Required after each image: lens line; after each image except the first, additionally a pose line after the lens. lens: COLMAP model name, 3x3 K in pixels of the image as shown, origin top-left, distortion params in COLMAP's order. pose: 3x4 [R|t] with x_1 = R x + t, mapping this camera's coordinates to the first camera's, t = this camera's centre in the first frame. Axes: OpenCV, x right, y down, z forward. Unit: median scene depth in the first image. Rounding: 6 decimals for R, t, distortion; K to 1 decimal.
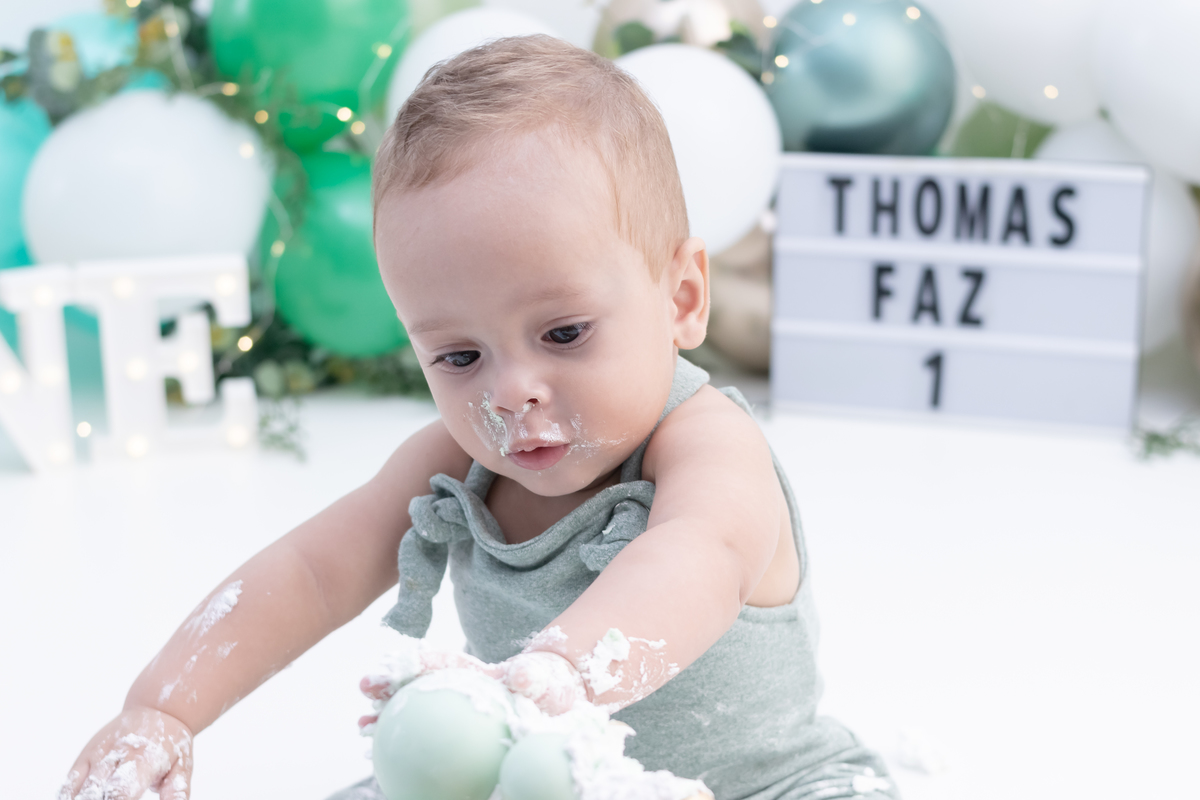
lens RADIAL K [[1986.8, 0, 597.4], [0, 1986.8, 401.5], [0, 0, 1]] dist [-0.002370, 0.032989]
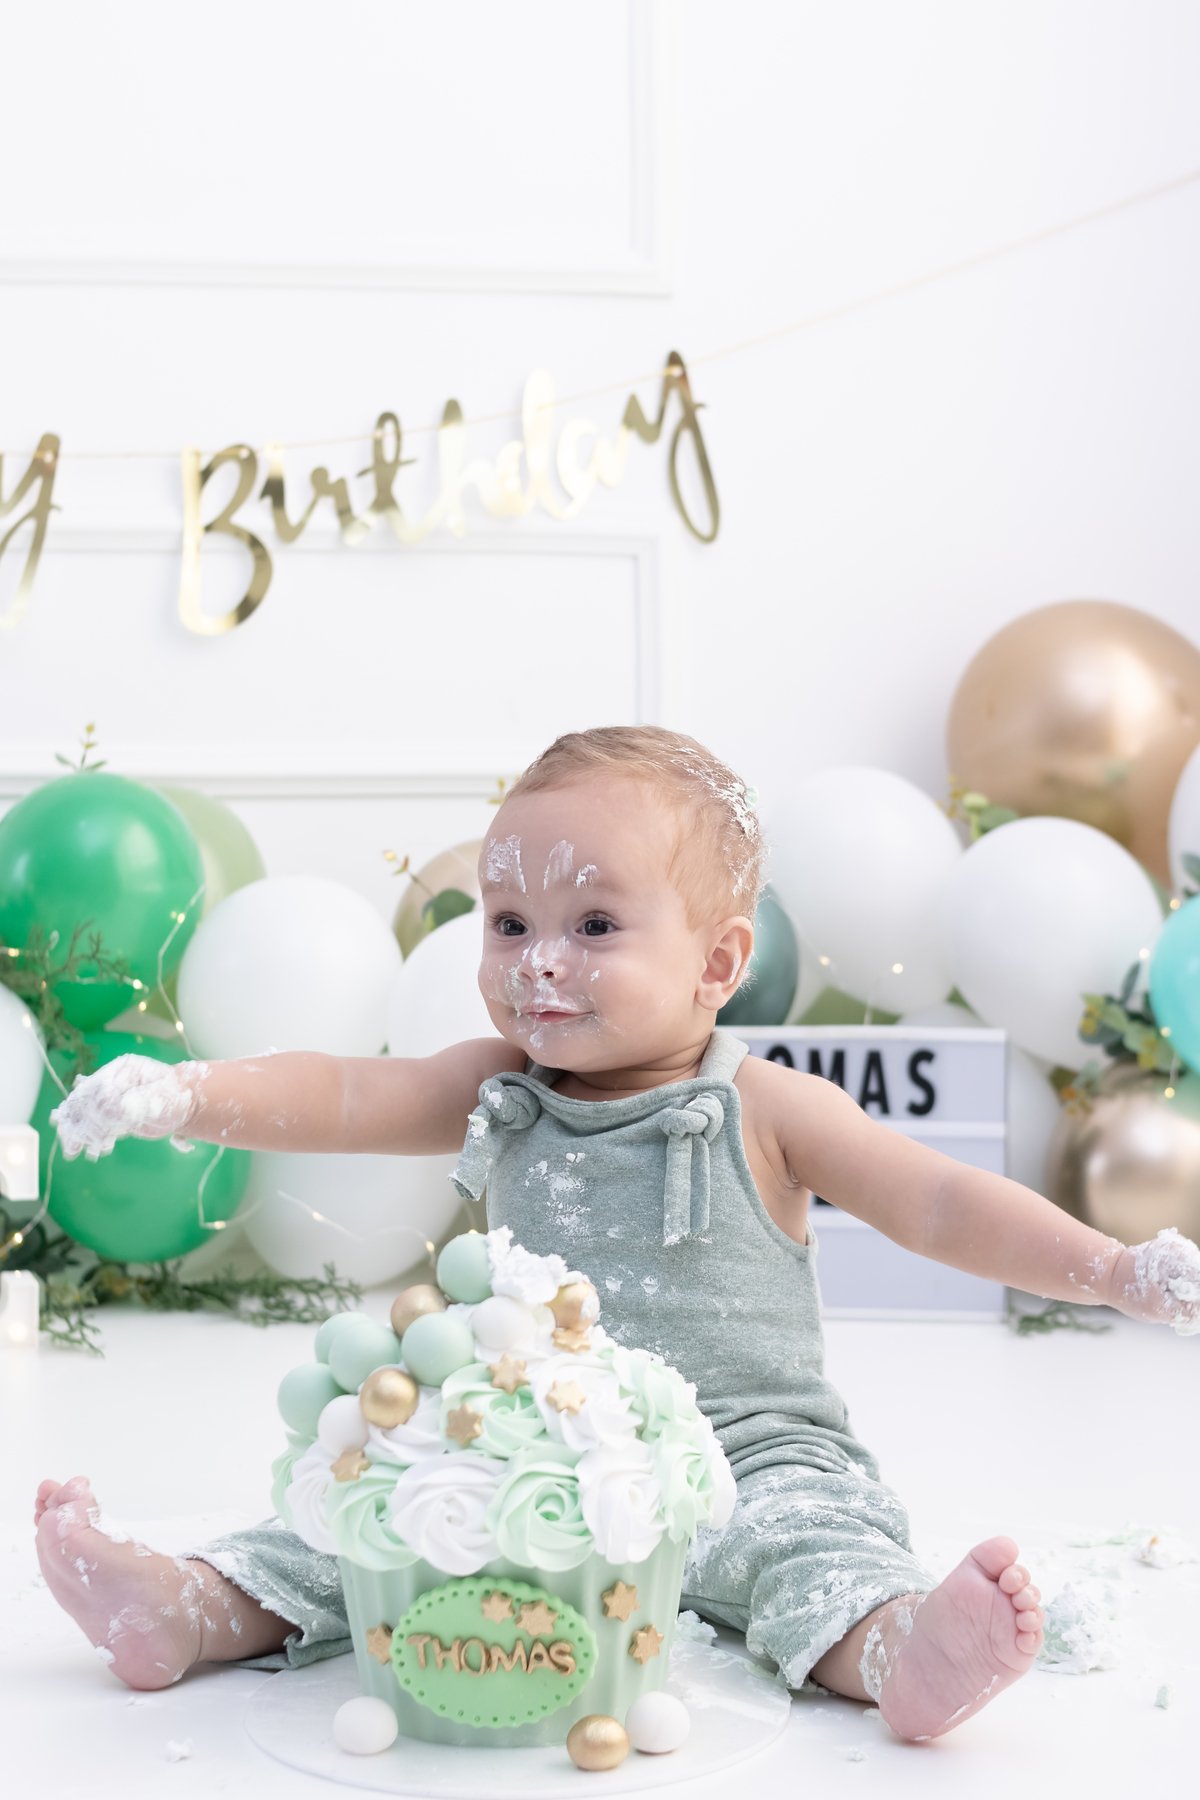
lens RADIAL K [[2898.8, 0, 612.1], [0, 2898.8, 902.2], [0, 0, 1]] dist [0.001188, 0.020646]
pose [[0.989007, 0.010270, 0.147513, -0.110819], [0.028659, 0.965356, -0.259357, 0.171051], [-0.145066, 0.260734, 0.954450, -0.303985]]
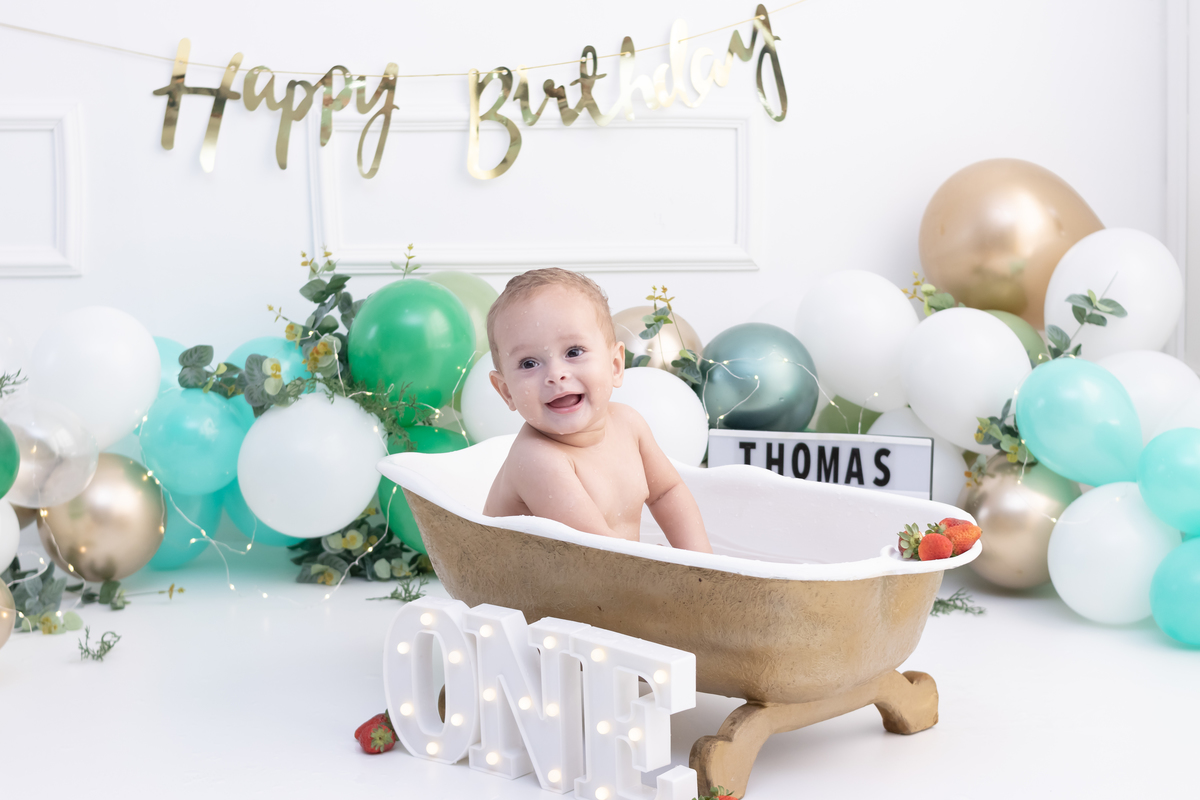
lens RADIAL K [[1919.5, 0, 607.6], [0, 1919.5, 398.4], [0, 0, 1]] dist [0.001413, 0.038745]
pose [[0.998471, 0.010811, 0.054219, -0.077234], [-0.002789, 0.989296, -0.145894, 0.080694], [-0.055216, 0.145520, 0.987813, -0.549895]]
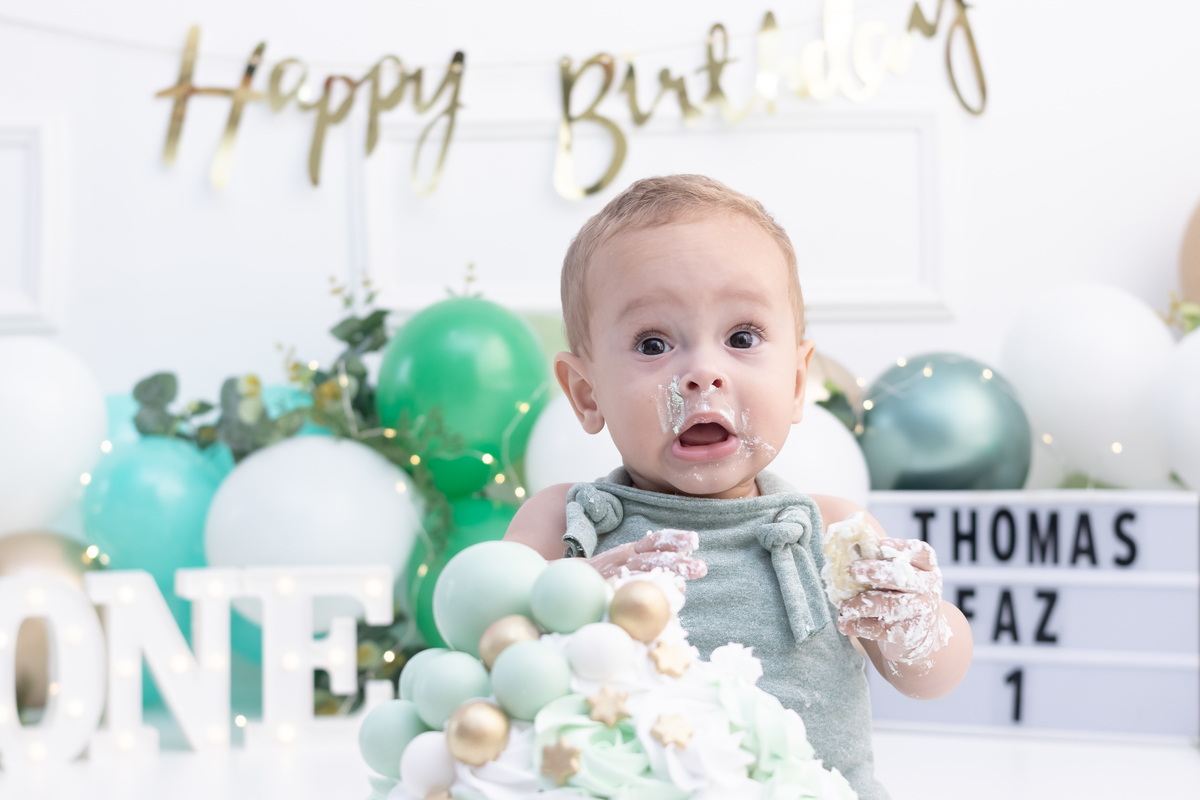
lens RADIAL K [[1986.8, 0, 597.4], [0, 1986.8, 401.5], [0, 0, 1]] dist [-0.002370, 0.032989]
pose [[0.995974, 0.004621, -0.089525, 0.039254], [-0.030981, 0.954880, -0.295372, 0.163828], [0.084121, 0.296956, 0.951179, -0.095611]]
